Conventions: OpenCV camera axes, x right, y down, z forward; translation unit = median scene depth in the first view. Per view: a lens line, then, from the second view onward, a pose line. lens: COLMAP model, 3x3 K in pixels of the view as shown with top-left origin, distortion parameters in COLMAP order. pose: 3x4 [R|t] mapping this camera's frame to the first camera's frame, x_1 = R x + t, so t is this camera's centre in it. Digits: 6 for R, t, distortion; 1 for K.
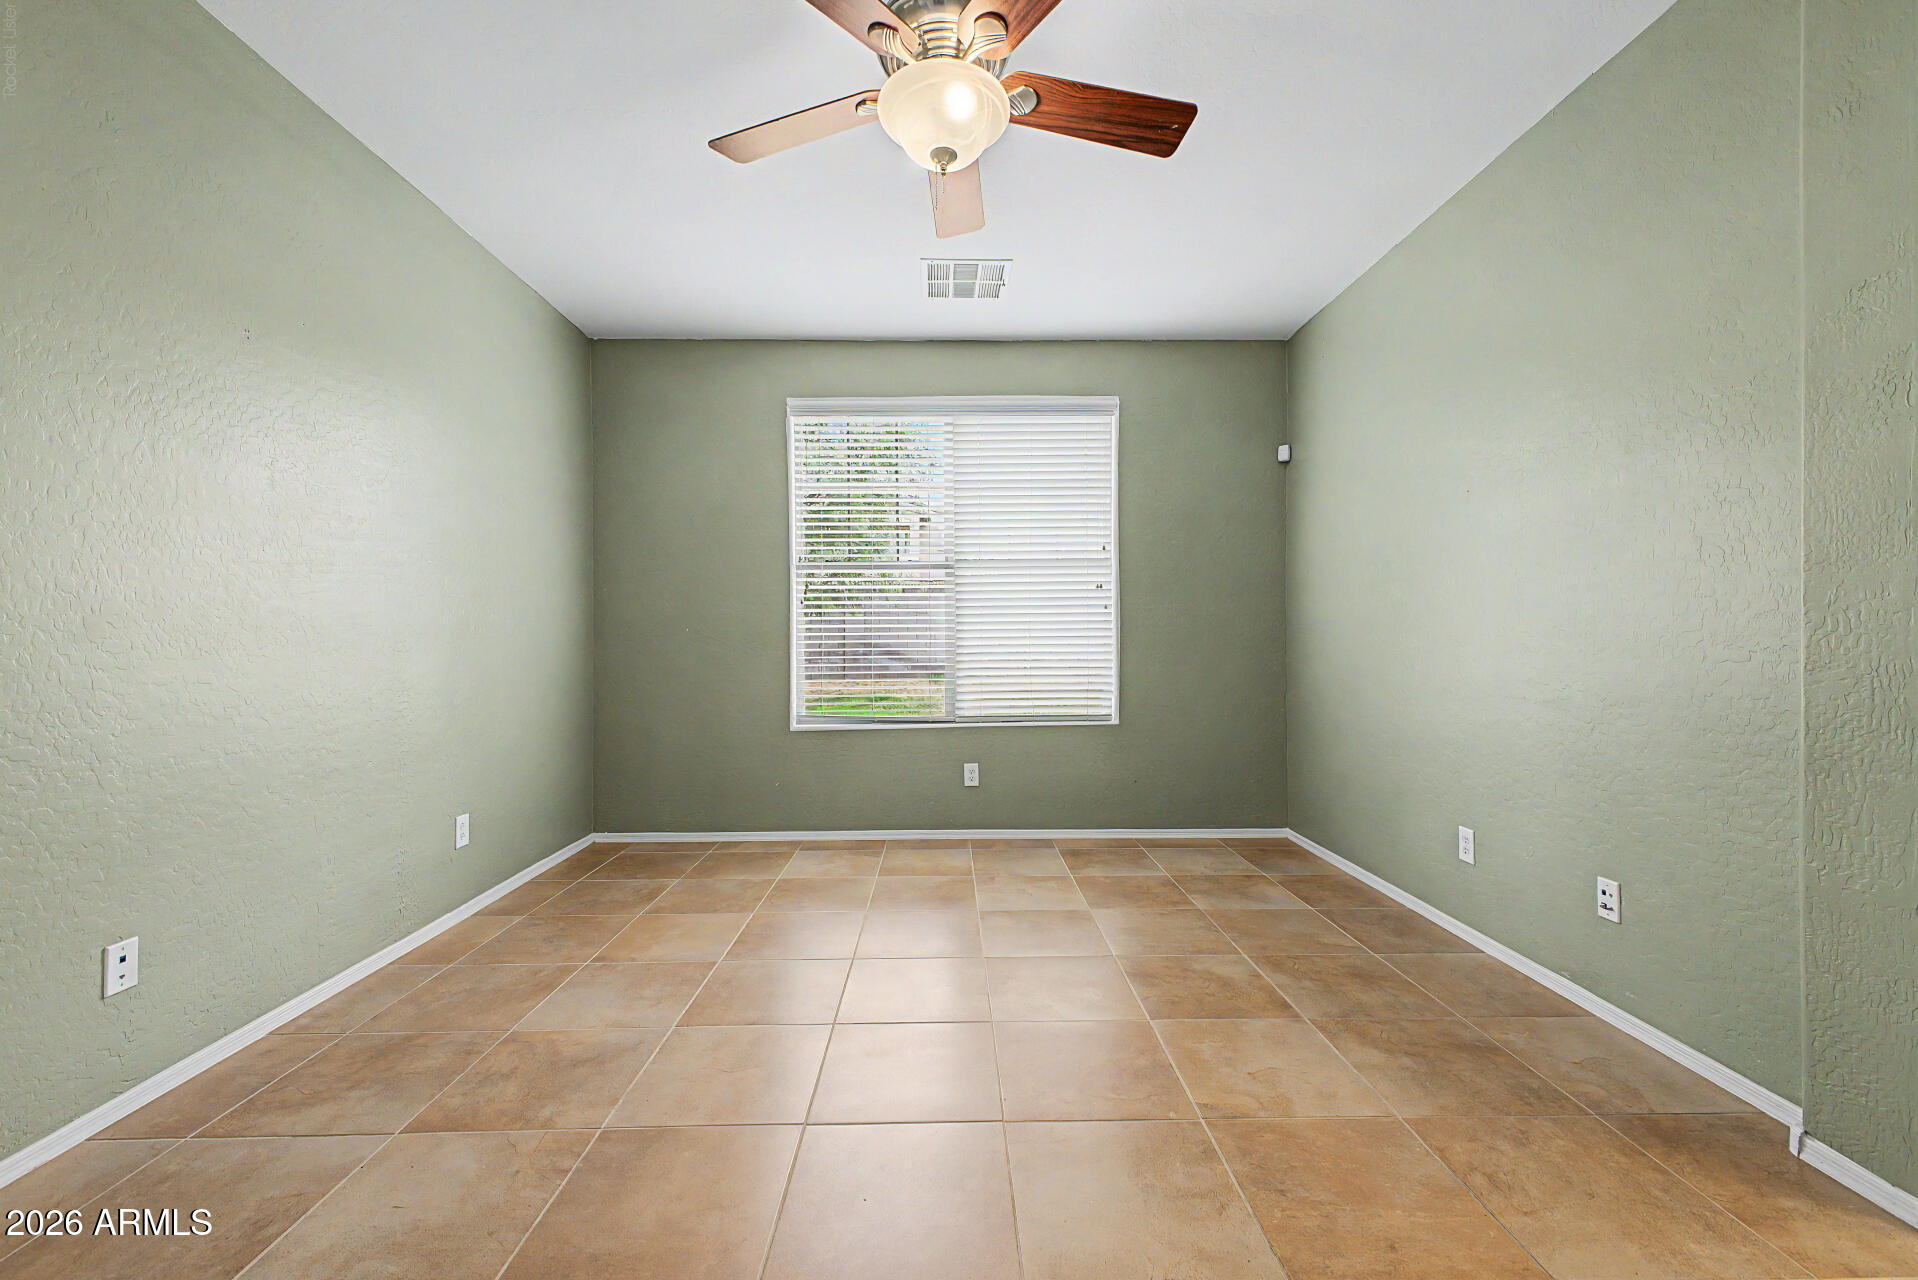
lens RADIAL K [[766.4, 0, 941.5], [0, 766.4, 640.9], [0, 0, 1]] dist [0.015444, -0.003480]
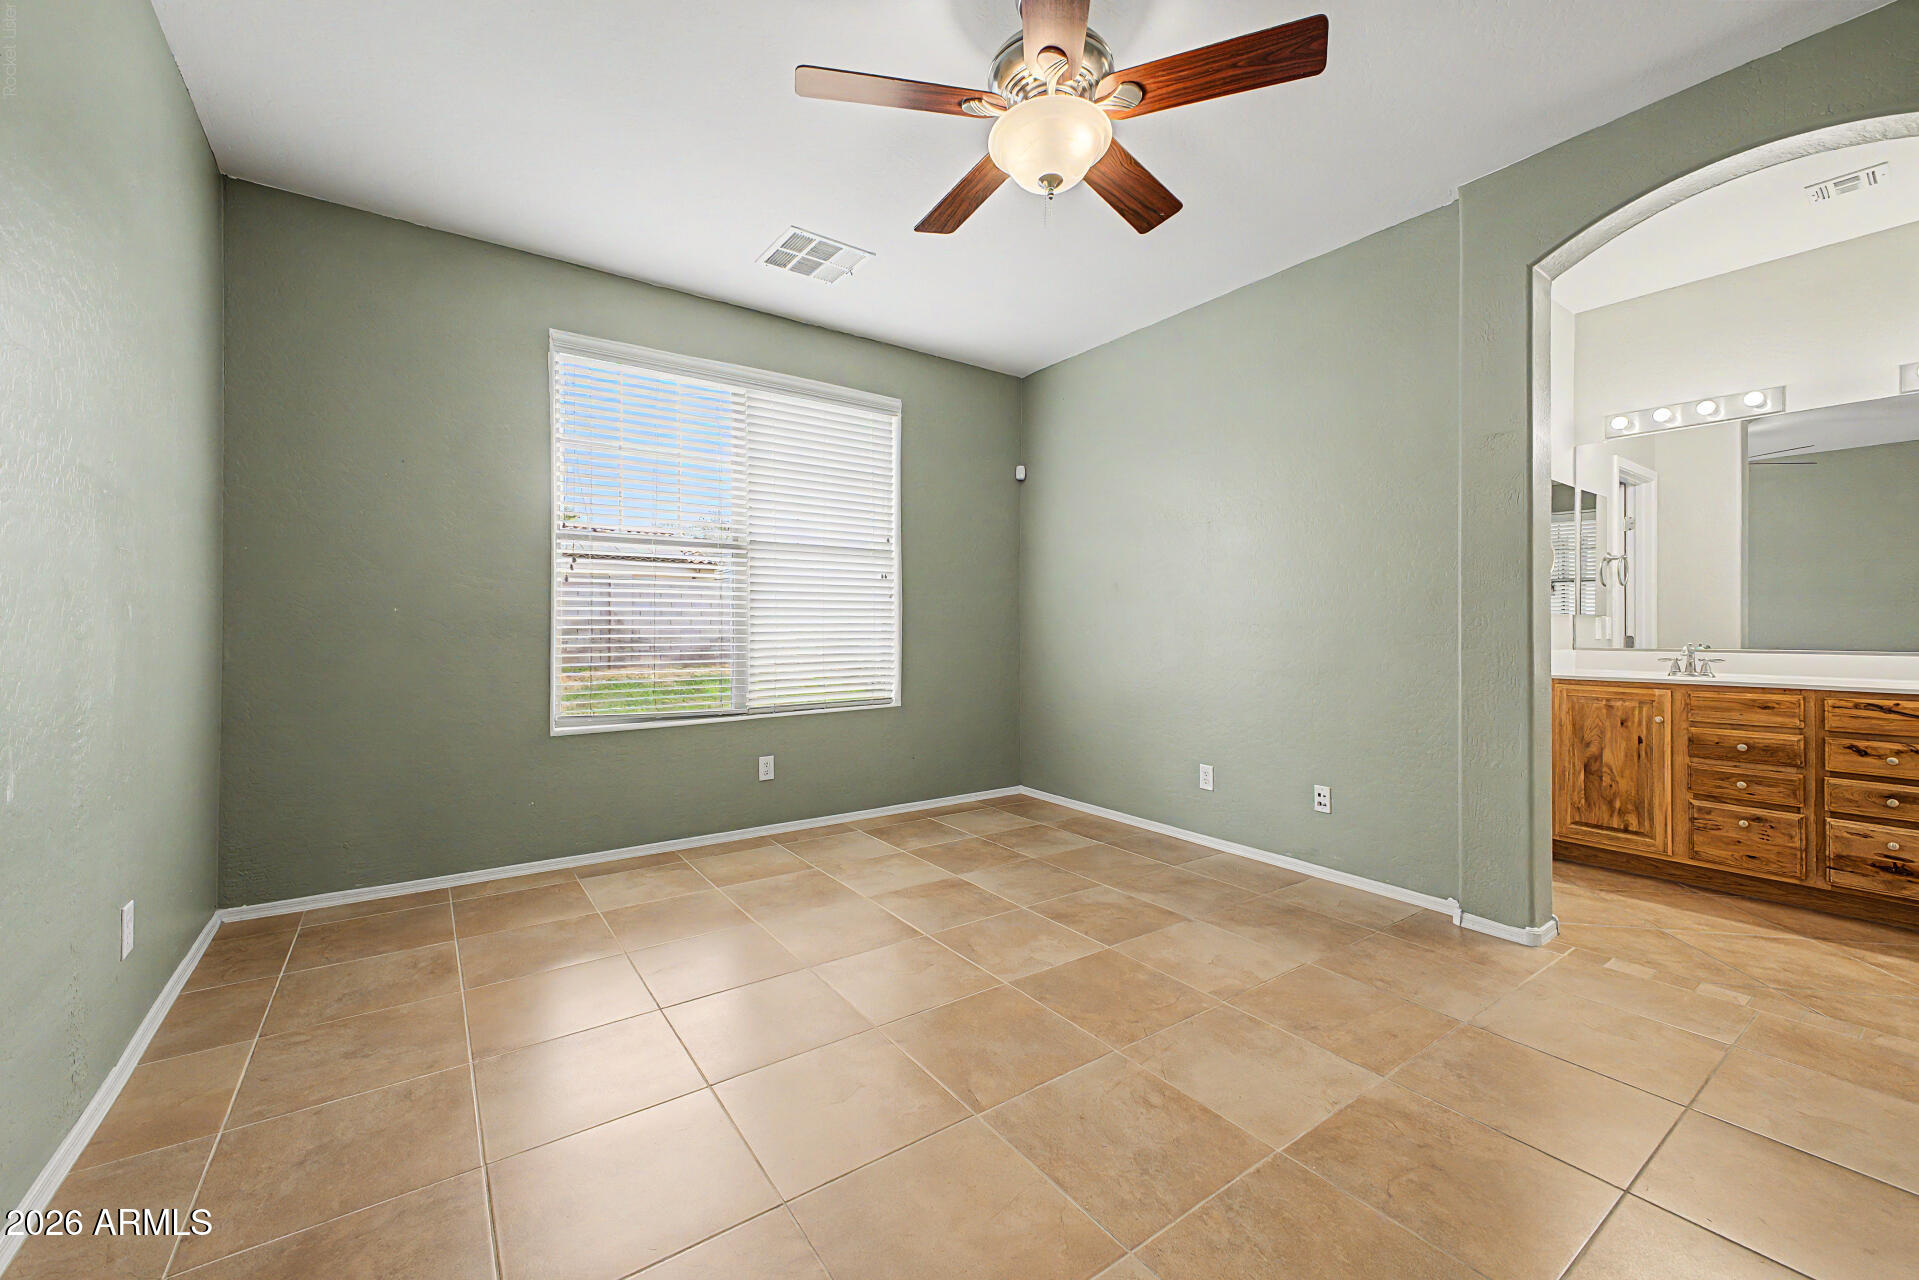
lens RADIAL K [[766.8, 0, 944.7], [0, 766.8, 626.9], [0, 0, 1]] dist [0.015444, -0.003480]
pose [[0.823616, 0.007329, 0.567100, -0.353344], [-0.006459, 0.999973, -0.003542, 0.001257], [-0.567111, -0.000746, 0.823641, 0.093733]]
